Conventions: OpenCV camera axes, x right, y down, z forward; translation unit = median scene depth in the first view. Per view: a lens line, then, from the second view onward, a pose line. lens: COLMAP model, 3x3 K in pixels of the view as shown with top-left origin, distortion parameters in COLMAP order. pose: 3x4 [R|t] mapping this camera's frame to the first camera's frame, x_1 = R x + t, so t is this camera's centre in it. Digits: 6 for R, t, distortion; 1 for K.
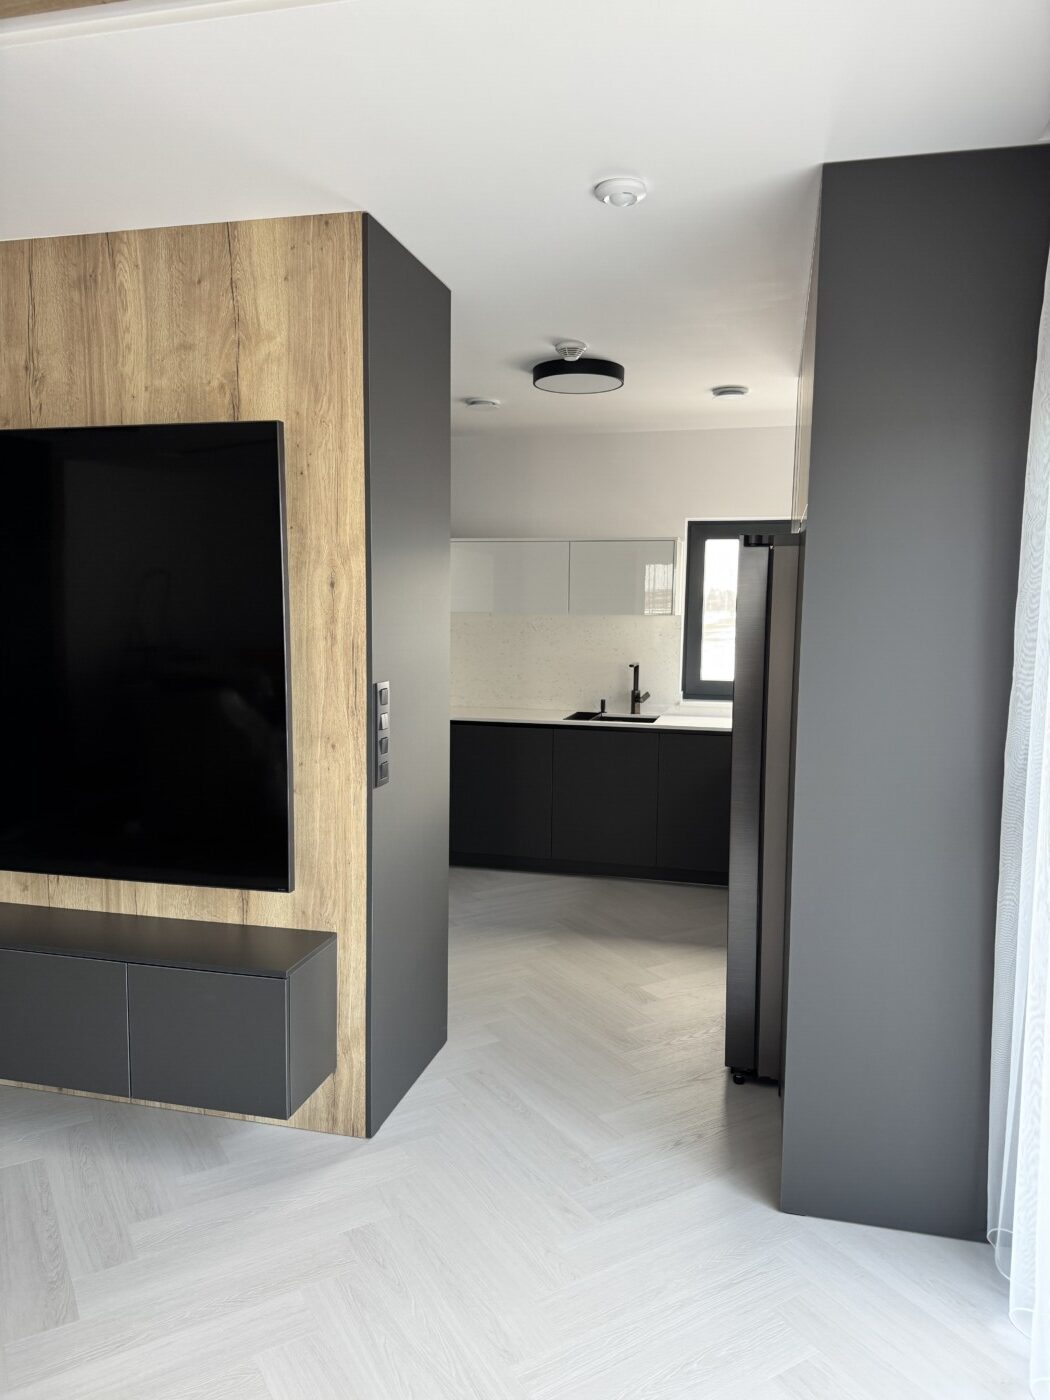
lens RADIAL K [[988.8, 0, 530.4], [0, 988.8, 709.5], [0, 0, 1]] dist [0.140022, -0.203042]
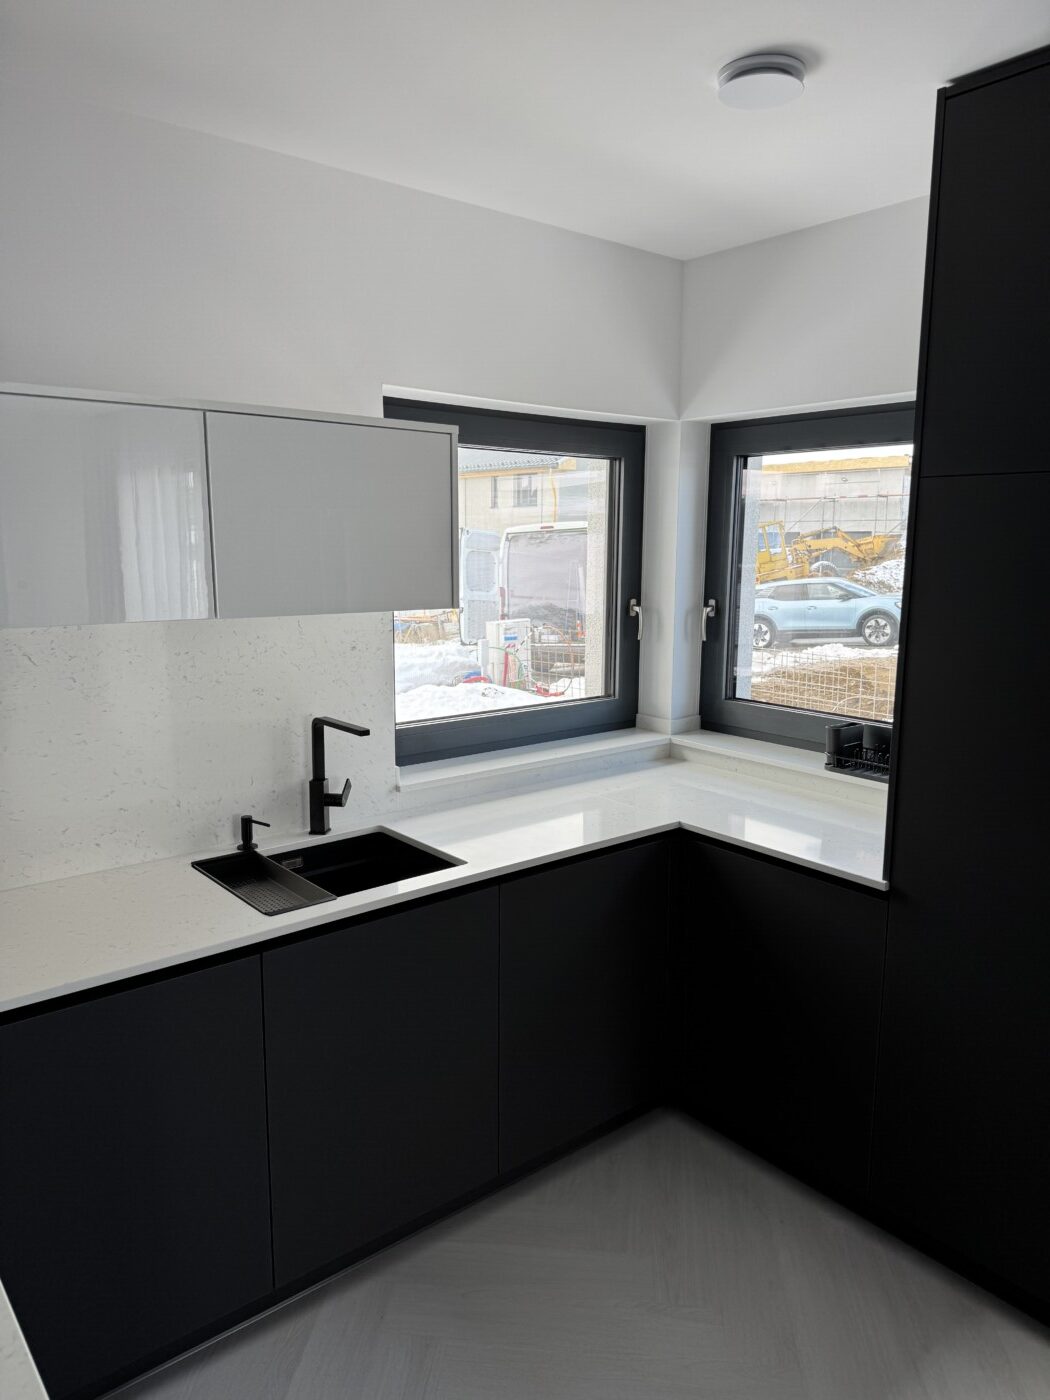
lens RADIAL K [[988.8, 0, 530.4], [0, 988.8, 709.5], [0, 0, 1]] dist [0.140022, -0.203042]
pose [[0.585131, -0.150174, 0.796912, -0.365363], [0.090749, 0.988657, 0.119675, -0.187137], [-0.805845, 0.002294, 0.592122, 1.325325]]
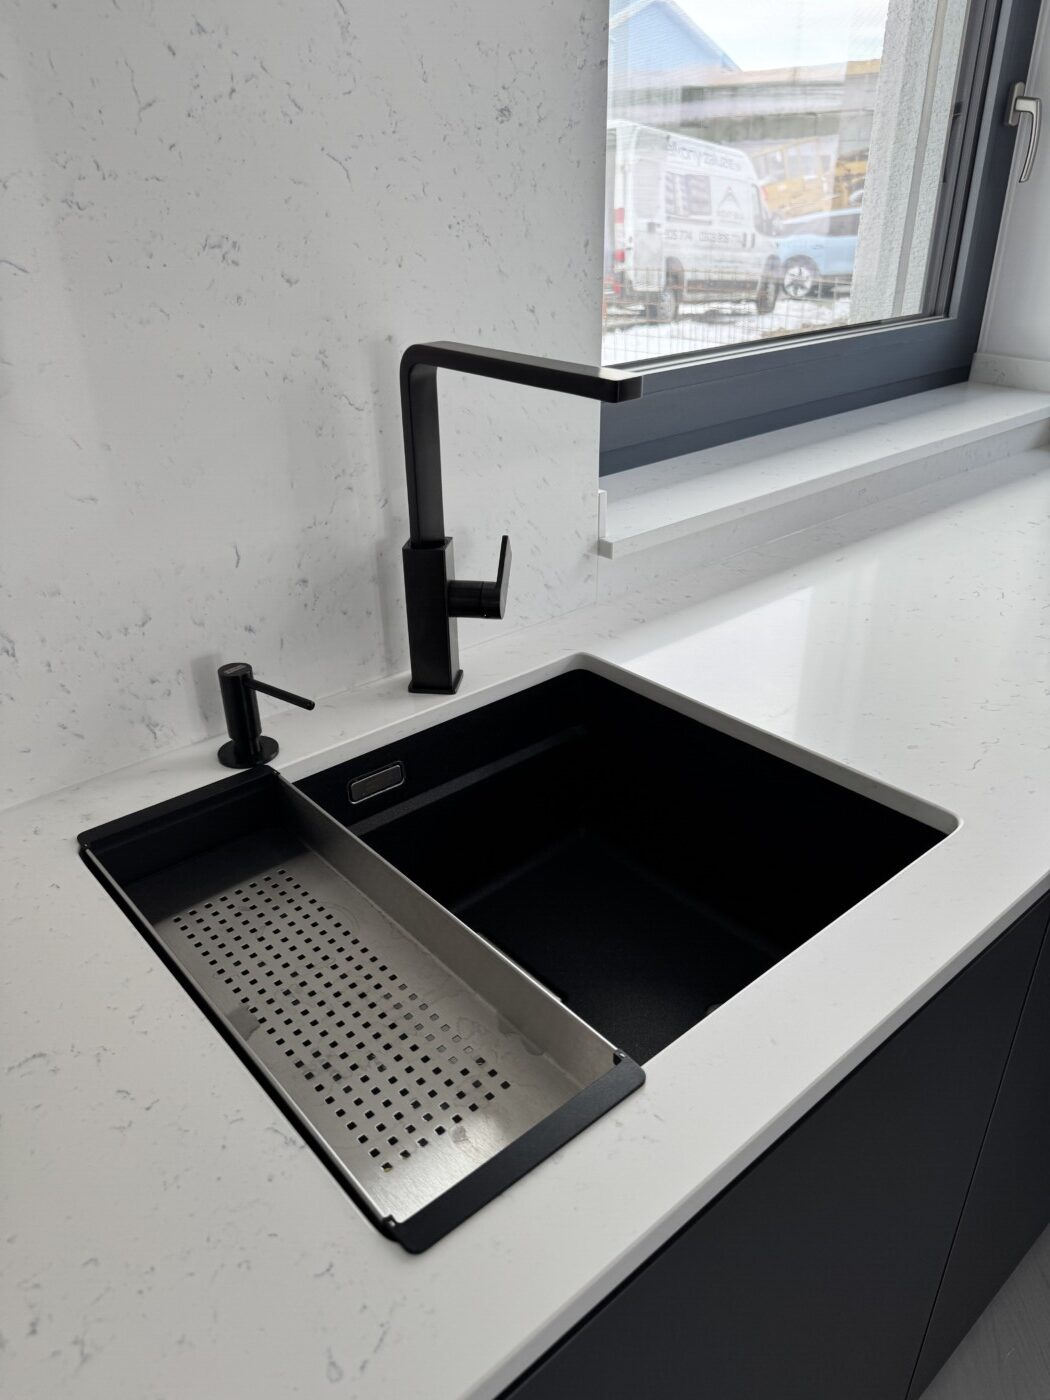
lens RADIAL K [[988.8, 0, 530.4], [0, 988.8, 709.5], [0, 0, 1]] dist [0.140022, -0.203042]
pose [[0.563688, -0.402999, 0.721005, -0.009318], [0.108171, 0.901399, 0.419260, -0.116566], [-0.818874, -0.158340, 0.551700, 1.790621]]
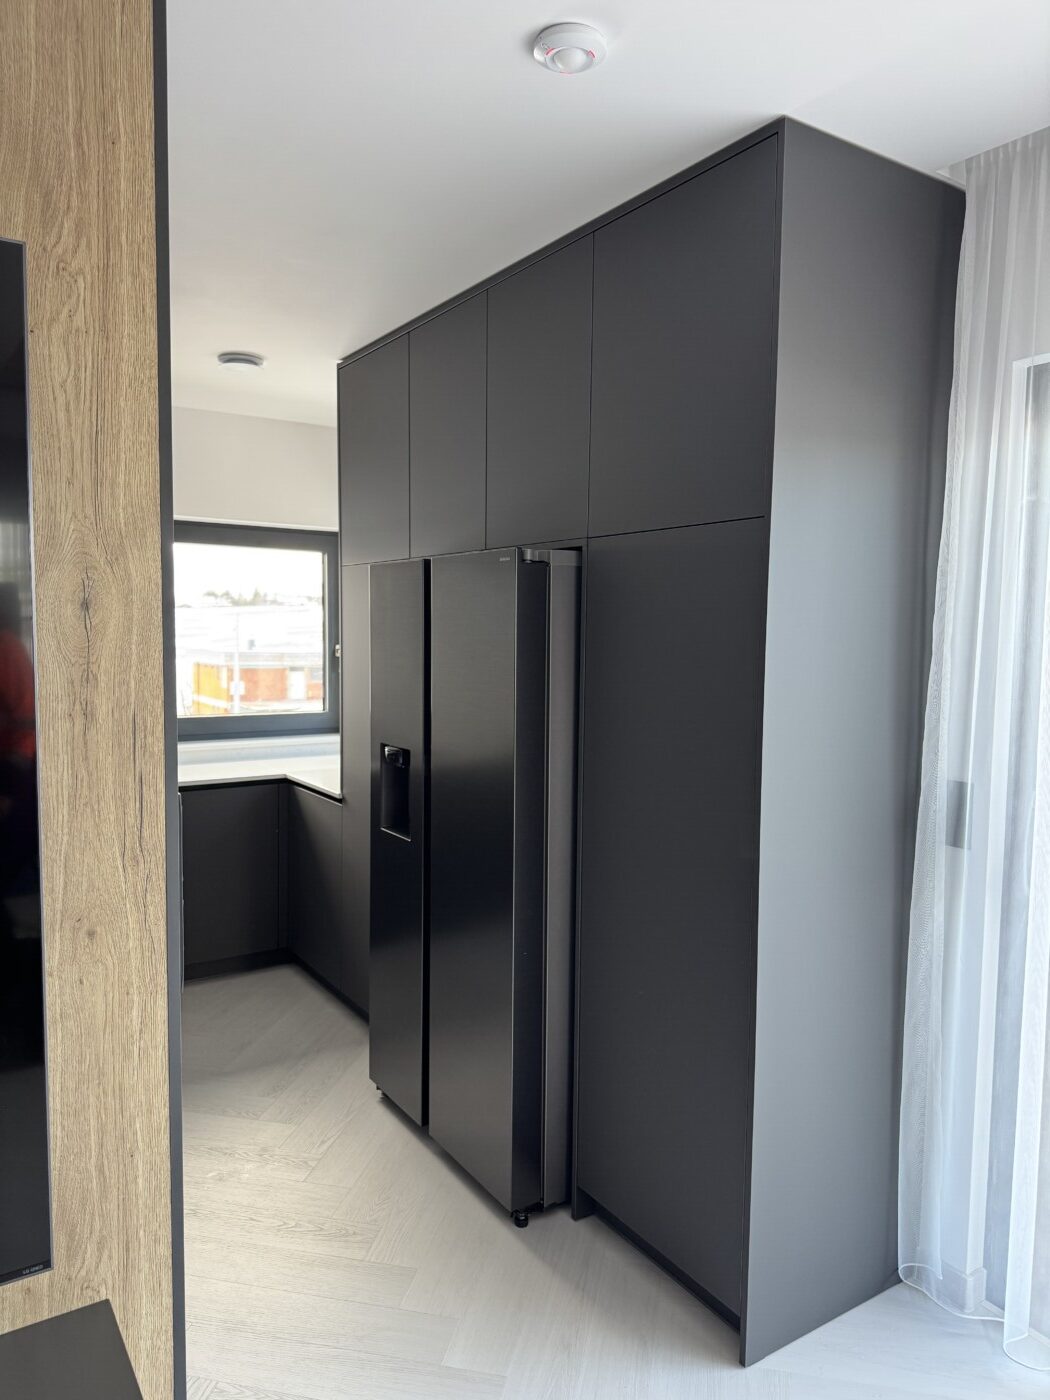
lens RADIAL K [[997.6, 0, 529.0], [0, 997.6, 705.8], [0, 0, 1]] dist [0.054149, -0.076152]
pose [[0.676640, -0.061377, 0.733752, -0.404743], [0.070299, 0.997353, 0.018599, -0.068305], [-0.732951, 0.038997, 0.679163, 0.493866]]
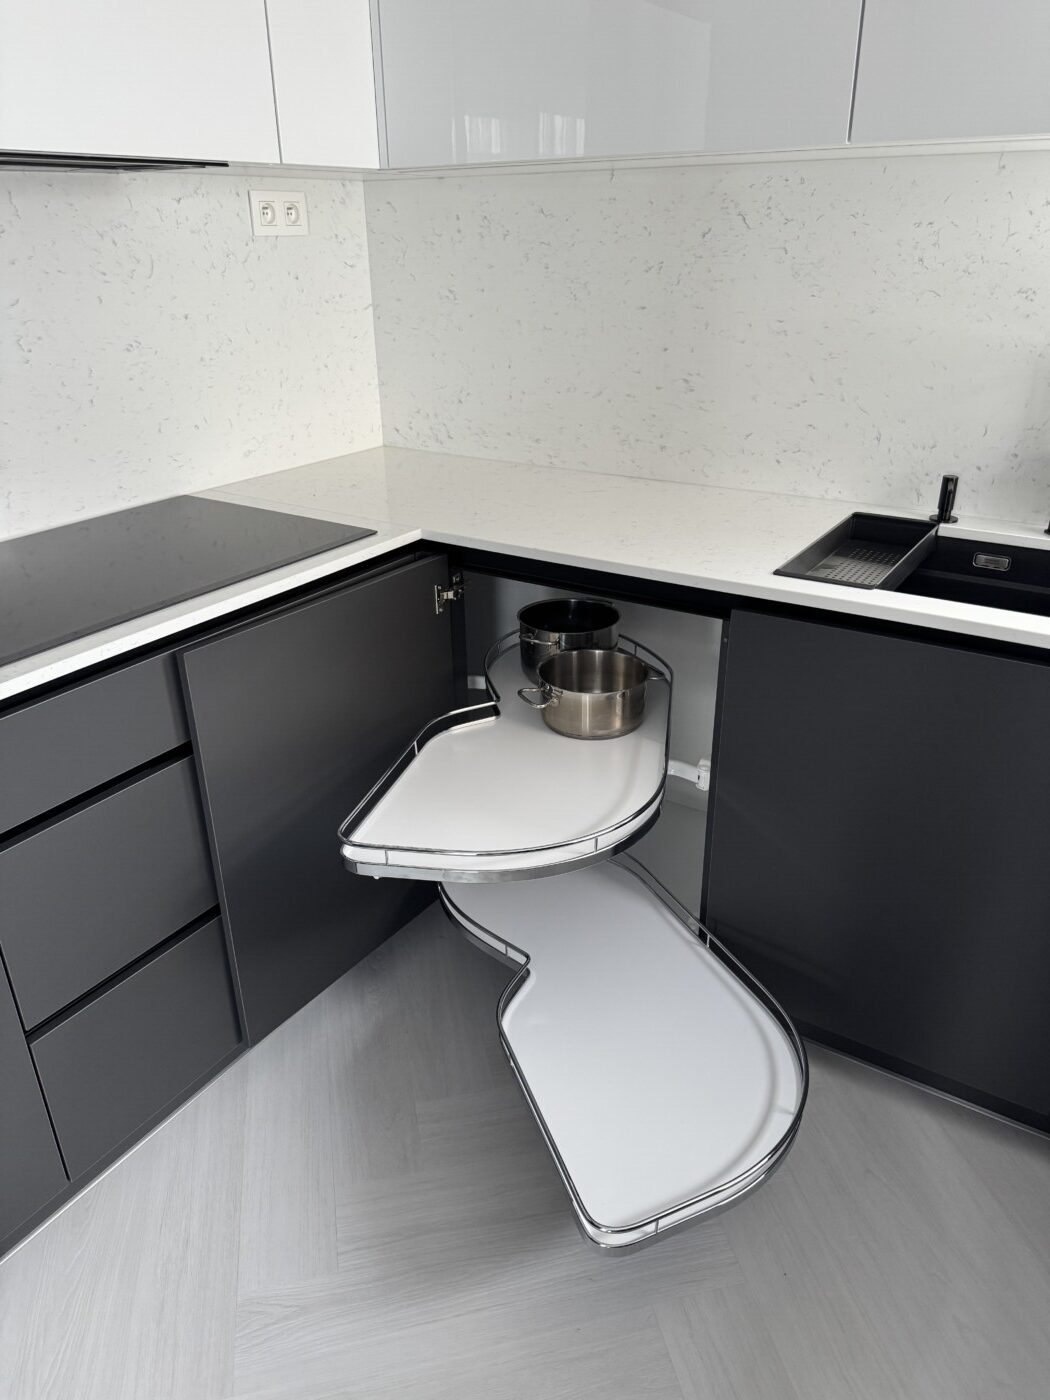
lens RADIAL K [[997.6, 0, 529.0], [0, 997.6, 705.8], [0, 0, 1]] dist [0.054149, -0.076152]
pose [[0.945047, 0.115618, -0.305808, 0.108461], [-0.007224, 0.942537, 0.334024, -0.091250], [0.326855, -0.313459, 0.891577, 1.339164]]
